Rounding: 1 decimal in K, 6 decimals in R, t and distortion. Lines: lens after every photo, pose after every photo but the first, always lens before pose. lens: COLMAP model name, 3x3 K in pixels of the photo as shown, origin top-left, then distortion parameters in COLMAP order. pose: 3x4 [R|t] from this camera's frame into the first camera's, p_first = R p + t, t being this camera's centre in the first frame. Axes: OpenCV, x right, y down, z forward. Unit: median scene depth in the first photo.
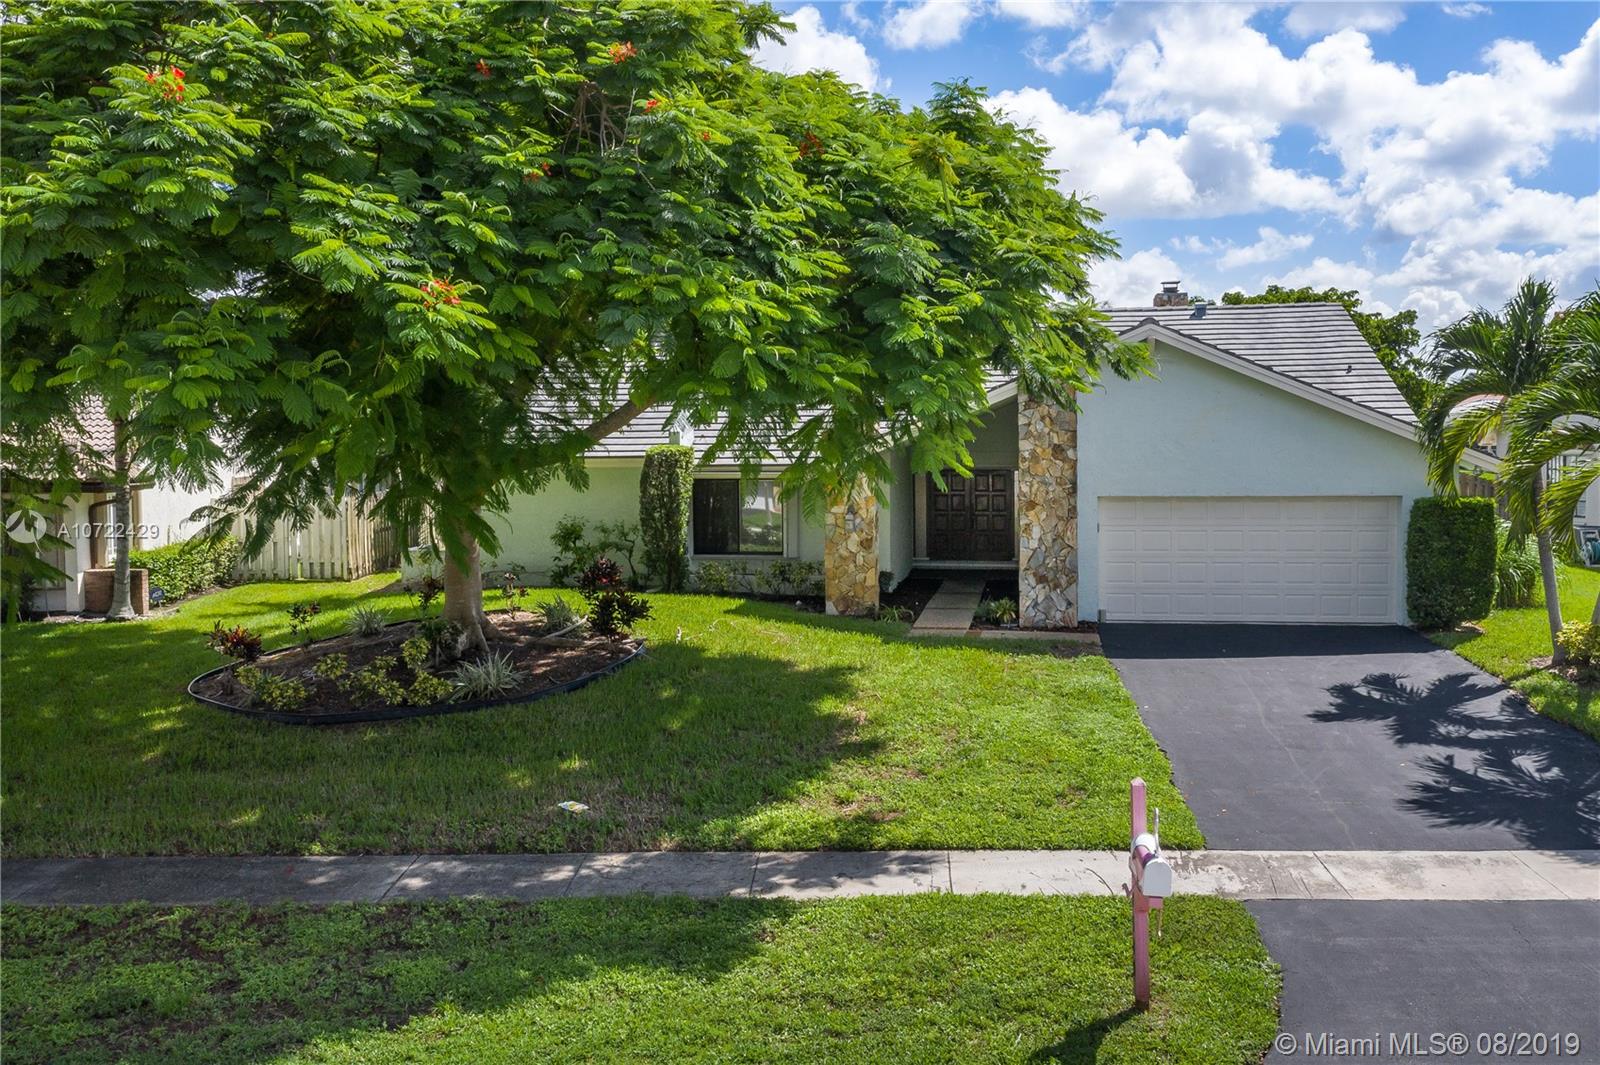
lens RADIAL K [[1355.7, 0, 813.8], [0, 1355.7, 443.0], [0, 0, 1]] dist [-0.027986, -0.002148]
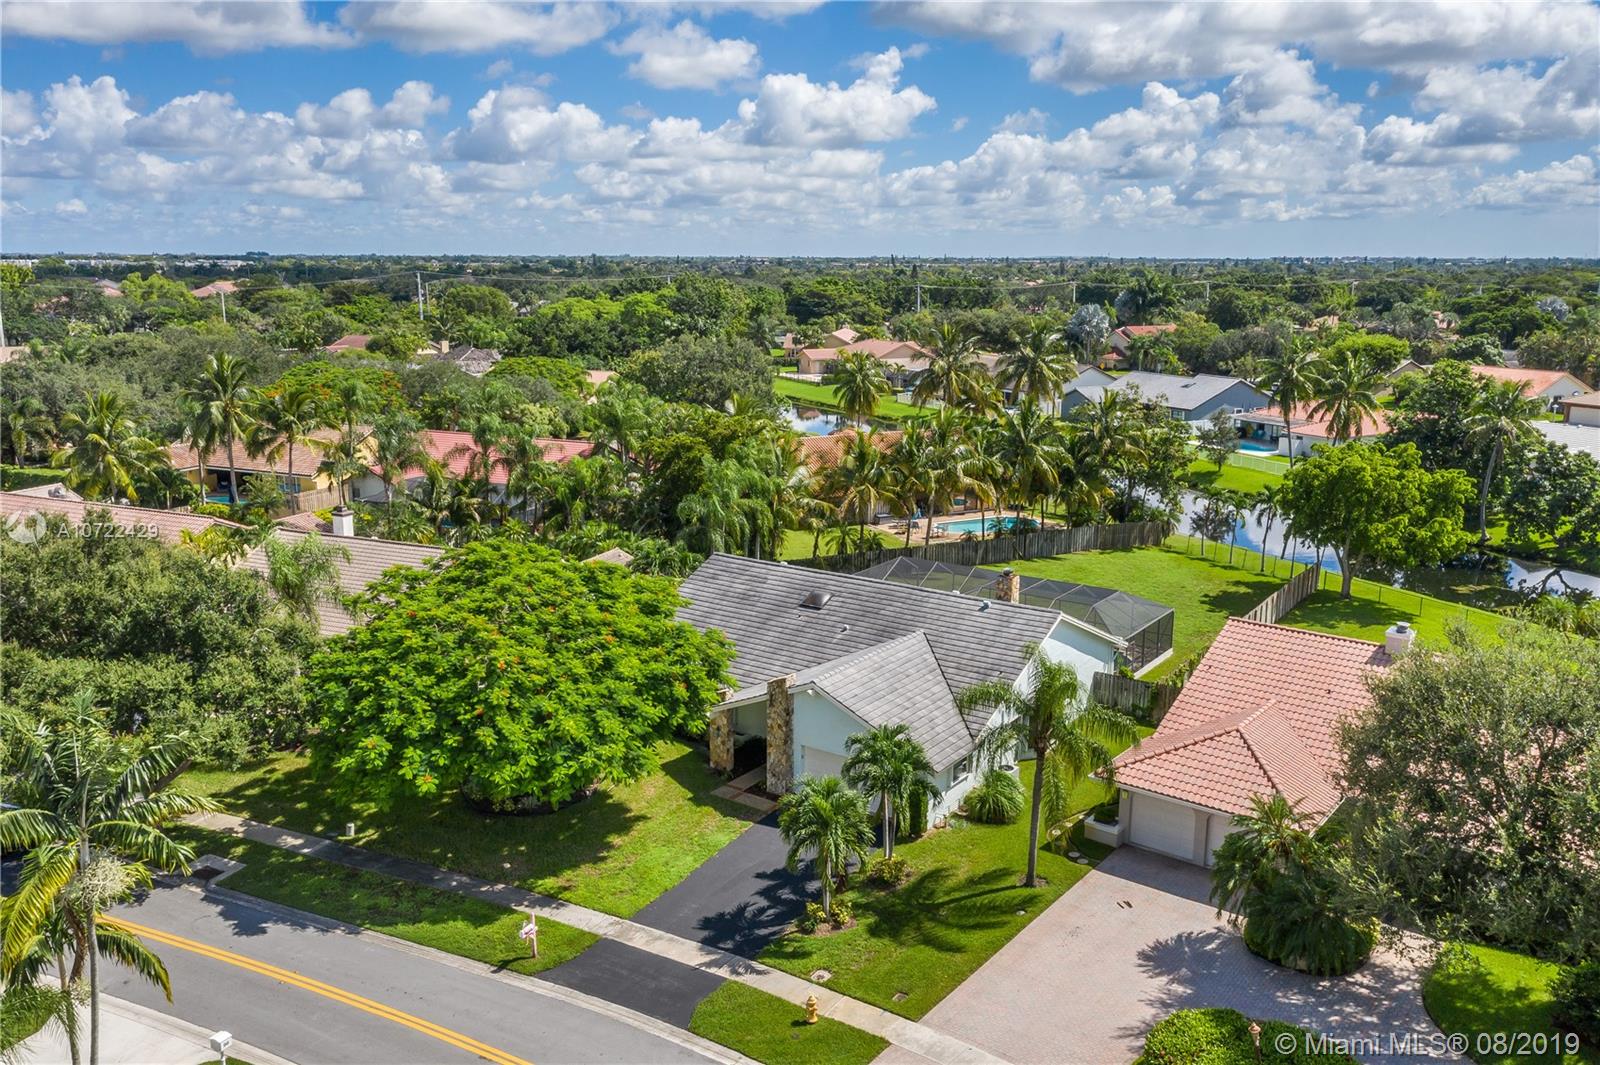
lens RADIAL K [[1283.7, 0, 797.5], [0, 1283.7, 519.9], [0, 0, 1]] dist [0.020556, 0.013085]
pose [[0.903681, 0.105350, -0.415046, 2.077318], [-0.024578, 0.980427, 0.195343, -1.491424], [0.427501, -0.166327, 0.888582, -1.783248]]
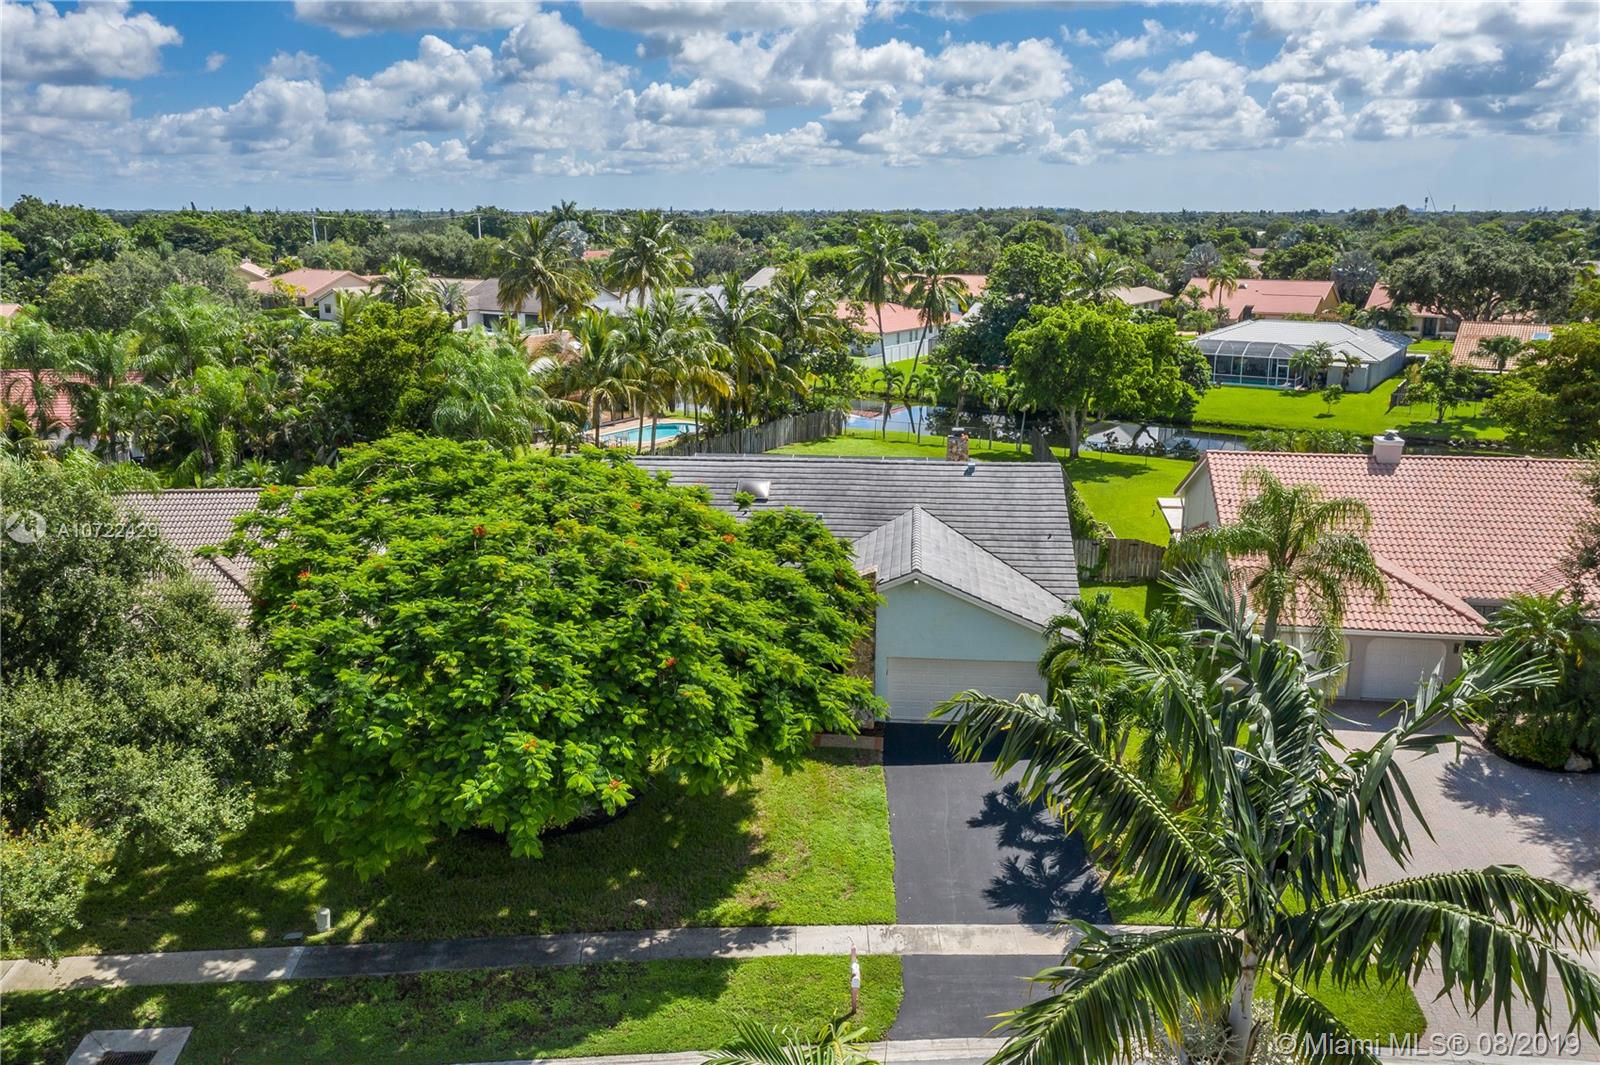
lens RADIAL K [[1283.7, 0, 794.5], [0, 1283.7, 545.4], [0, 0, 1]] dist [0.020556, 0.013085]
pose [[0.997237, -0.007508, 0.073903, -0.077130], [-0.010234, 0.971506, 0.236794, -0.971674], [-0.073575, -0.236896, 0.968745, -1.180630]]
